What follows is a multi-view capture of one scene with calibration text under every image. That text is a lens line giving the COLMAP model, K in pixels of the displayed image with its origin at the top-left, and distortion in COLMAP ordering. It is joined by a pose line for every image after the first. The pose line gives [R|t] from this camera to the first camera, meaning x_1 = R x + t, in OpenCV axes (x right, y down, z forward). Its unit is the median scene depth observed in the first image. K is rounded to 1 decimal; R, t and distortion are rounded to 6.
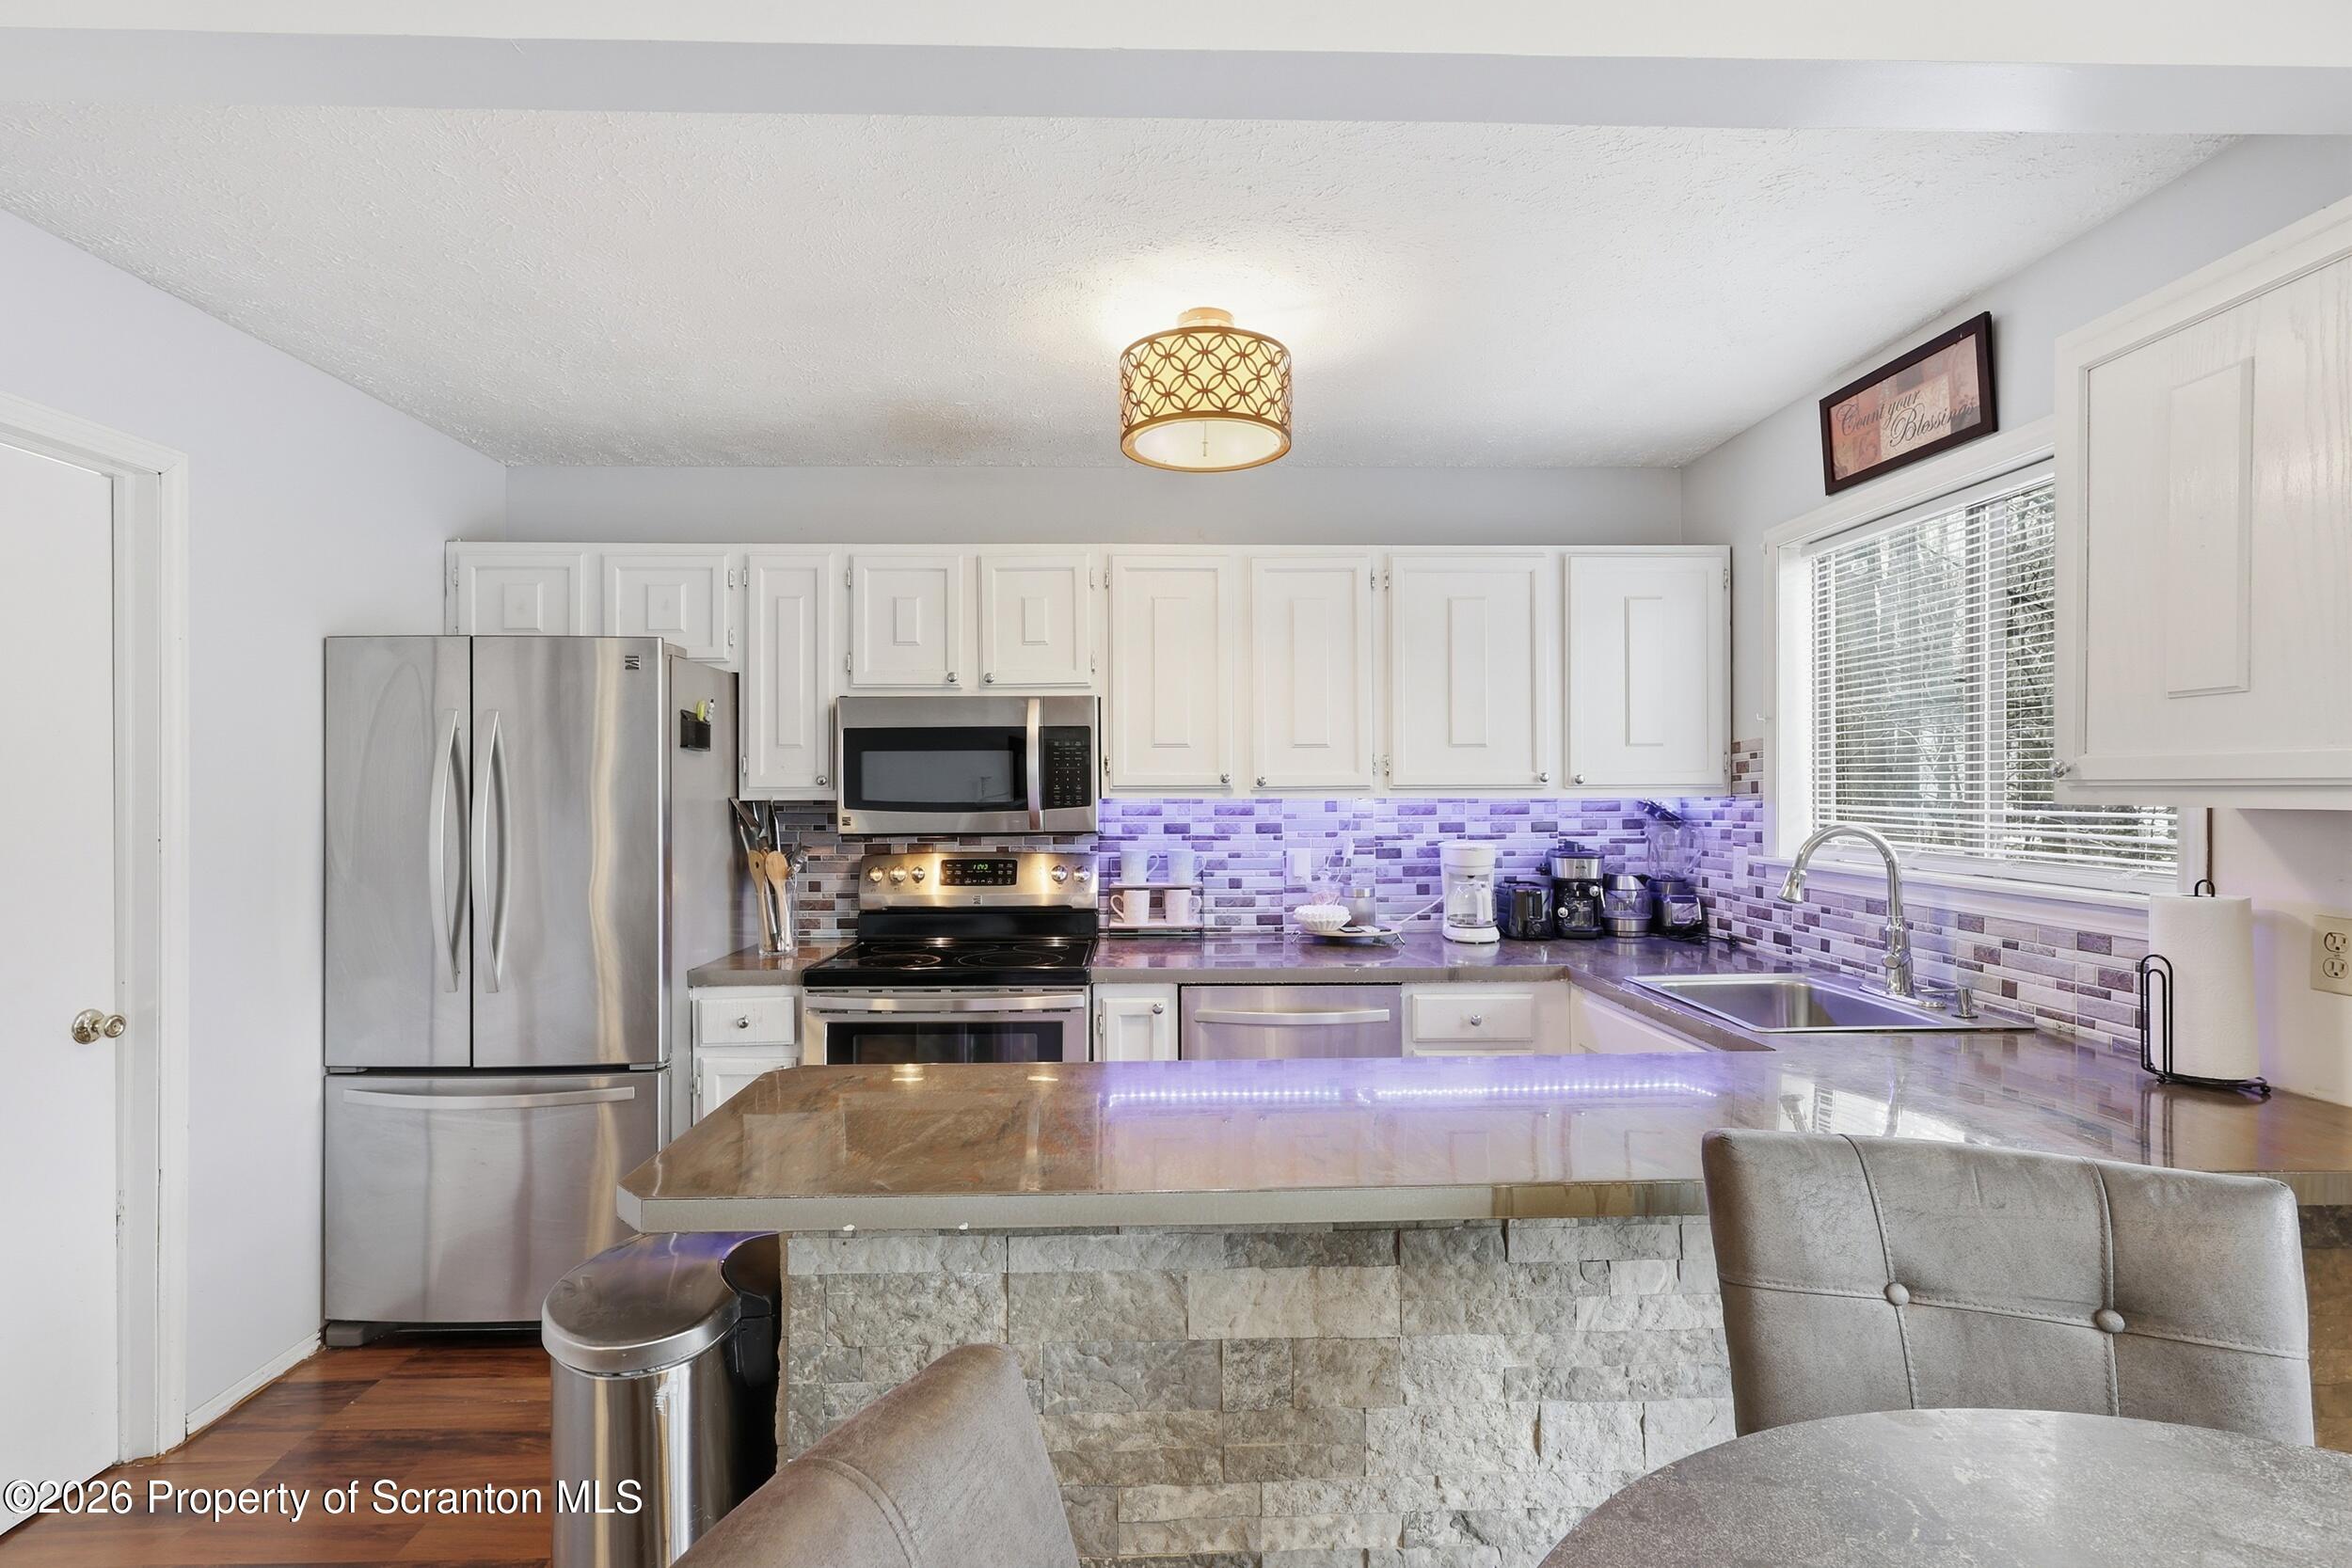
lens RADIAL K [[1114.4, 0, 1196.3], [0, 1114.4, 800.9], [0, 0, 1]] dist [0.003162, -0.000039]
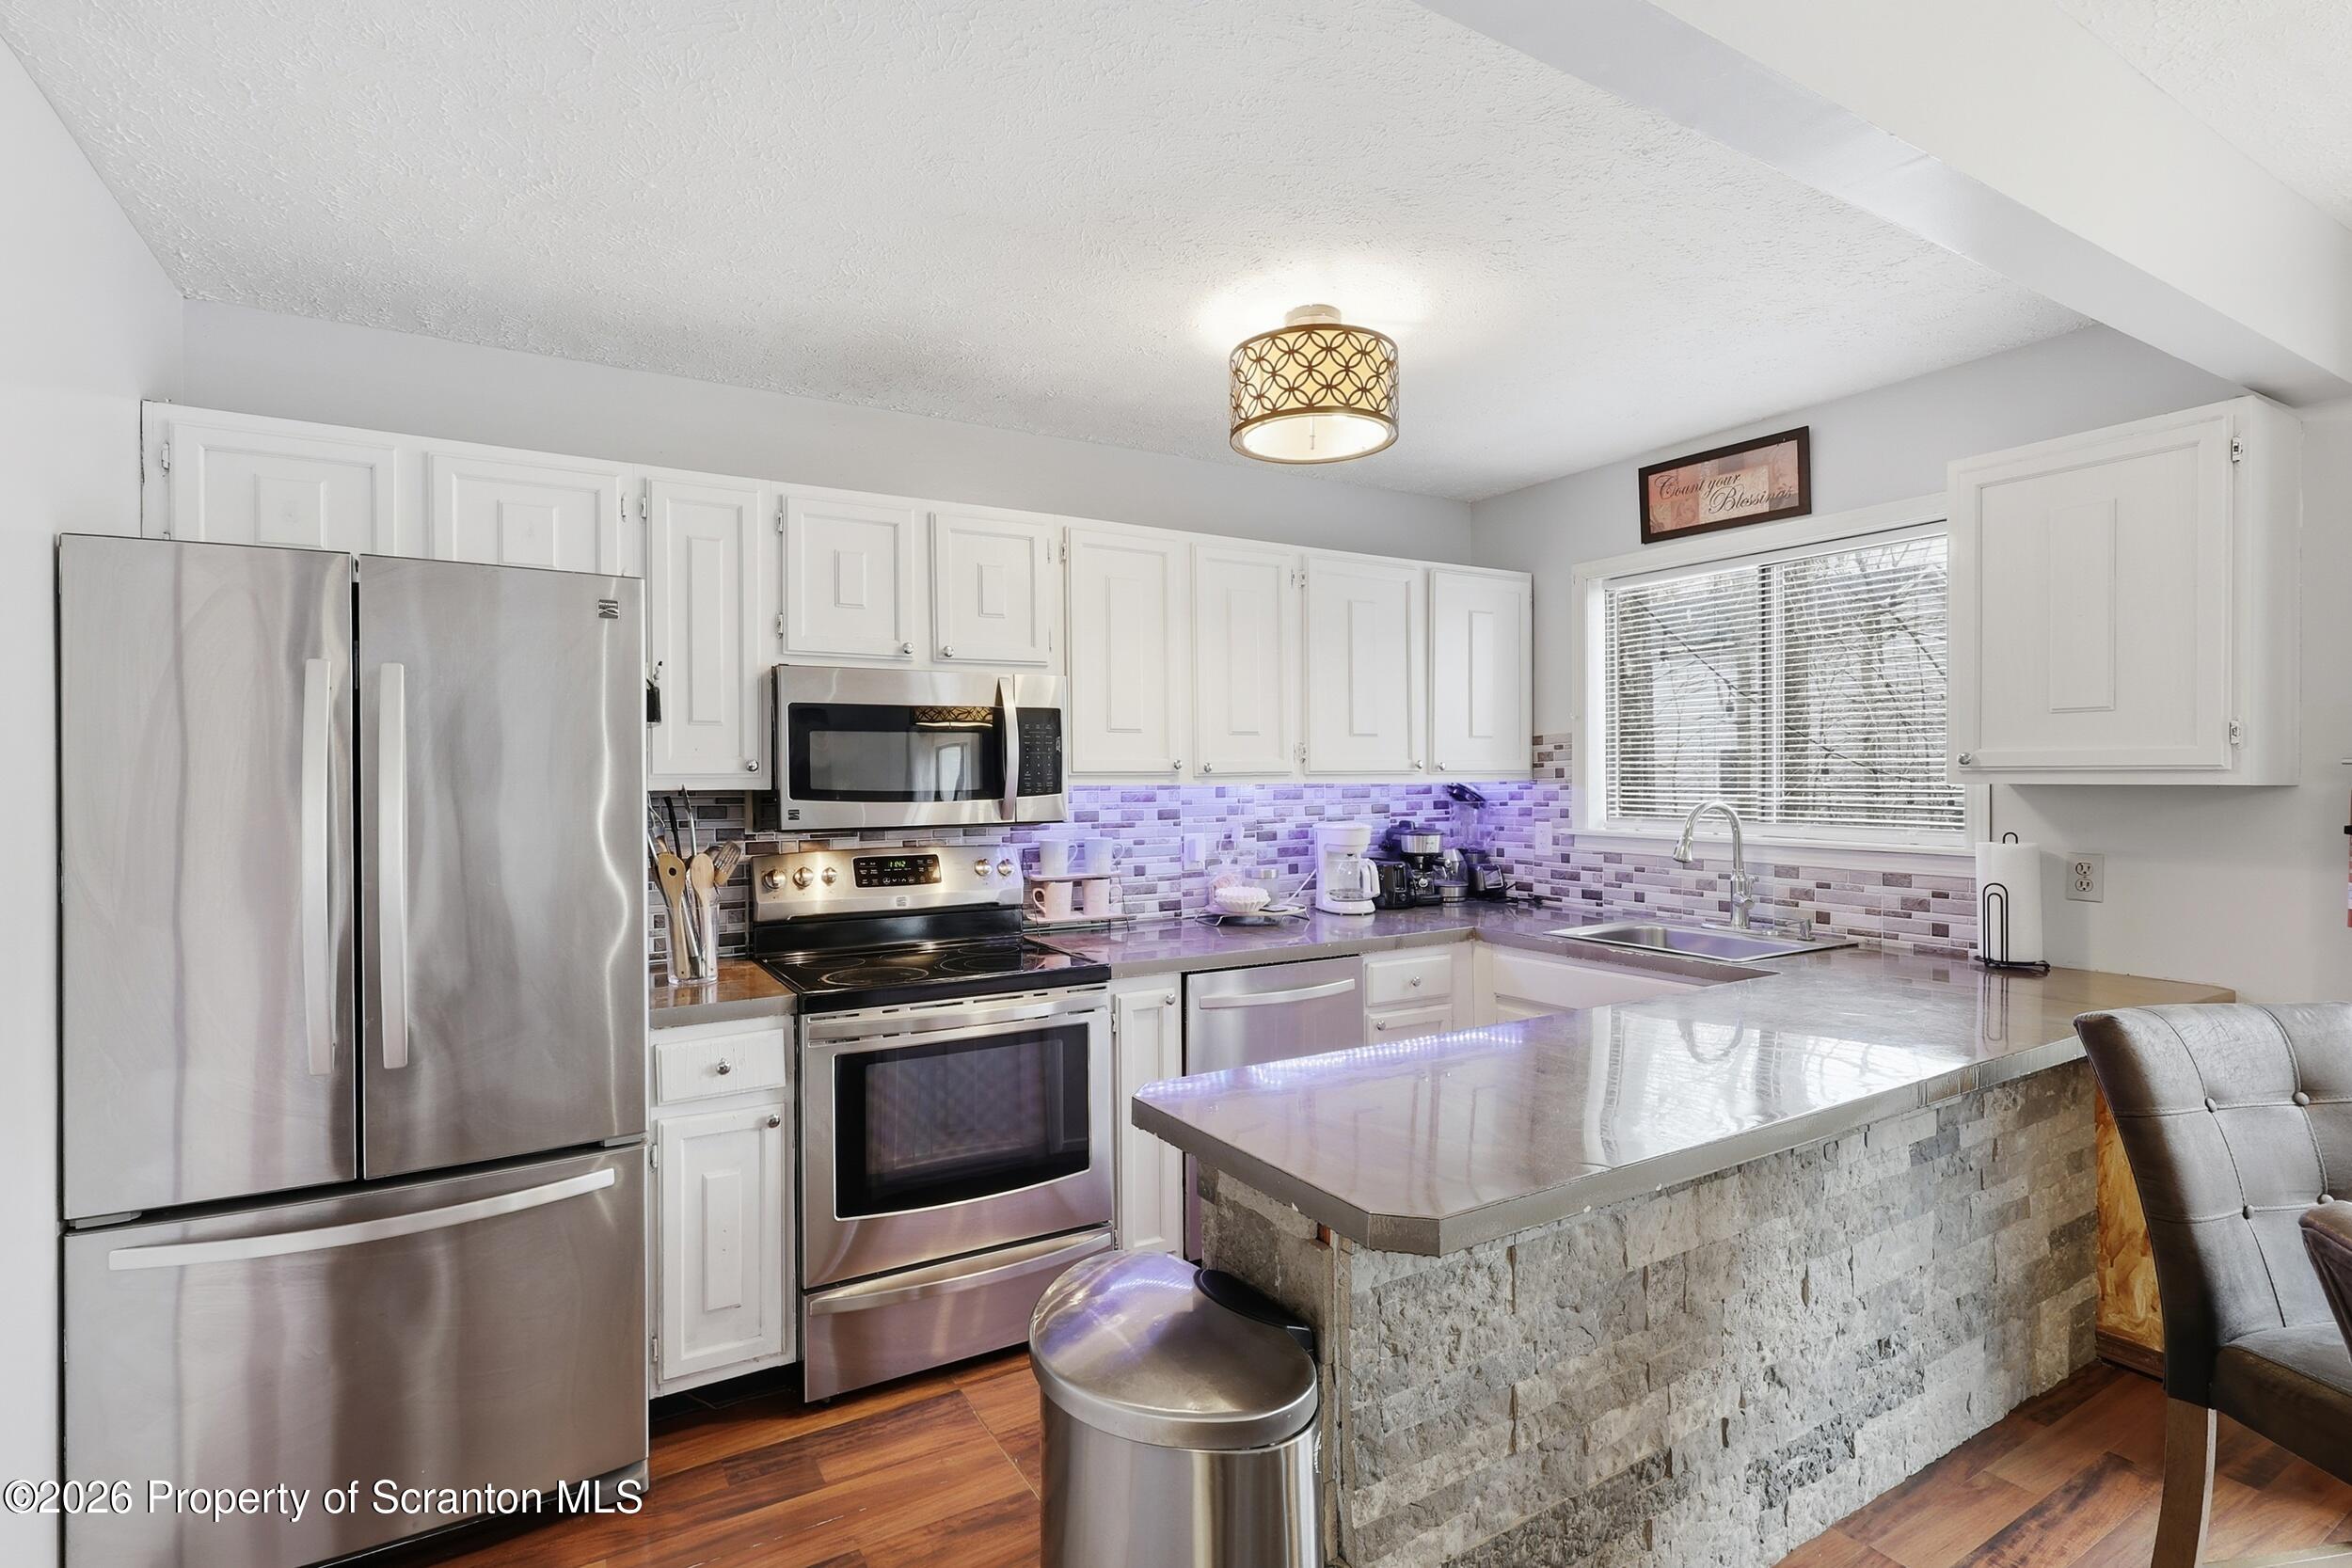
lens RADIAL K [[1114.4, 0, 1207.6], [0, 1114.4, 791.7], [0, 0, 1]] dist [0.003162, -0.000039]
pose [[0.872150, -0.008844, 0.489159, -0.456064], [0.008066, 0.999961, 0.003698, 0.000651], [-0.489172, 0.000721, 0.872187, 0.122438]]
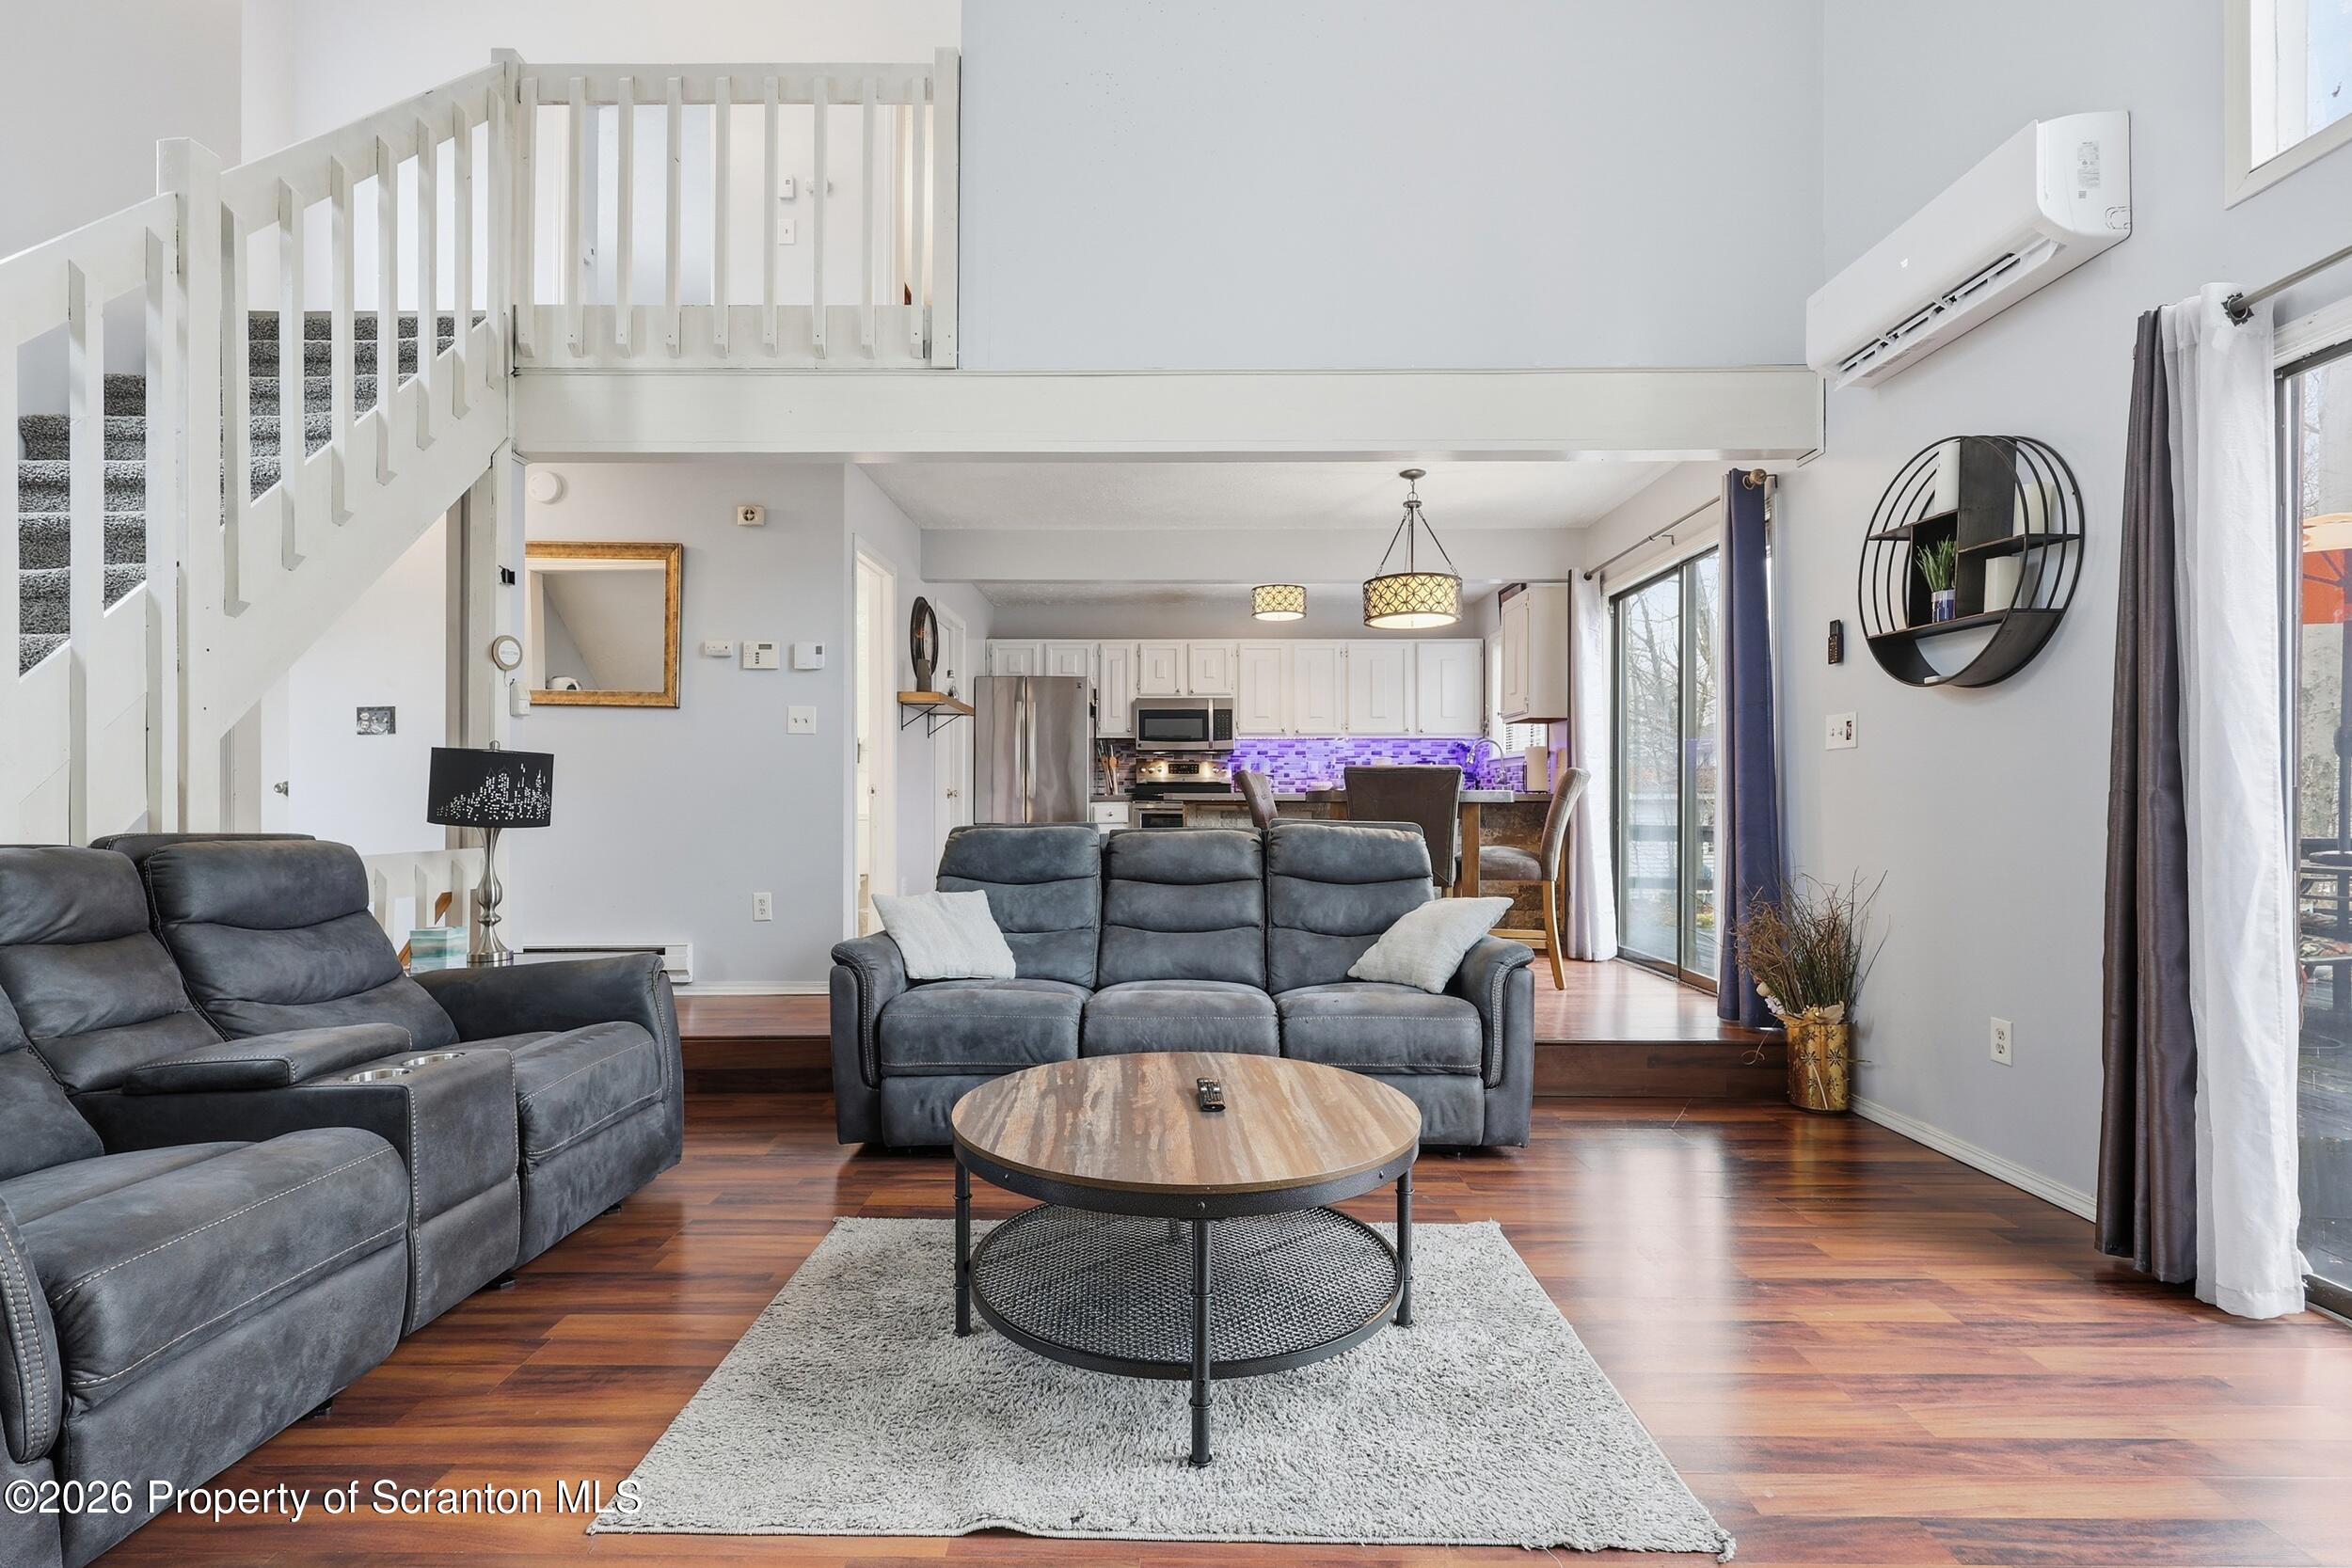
lens RADIAL K [[1114.4, 0, 1188.2], [0, 1114.4, 787.9], [0, 0, 1]] dist [0.003162, -0.000039]
pose [[0.999099, 0.003902, -0.042271, -0.087398], [-0.004517, 0.999885, -0.014450, 0.157755], [0.042209, 0.014628, 0.999002, -1.646005]]
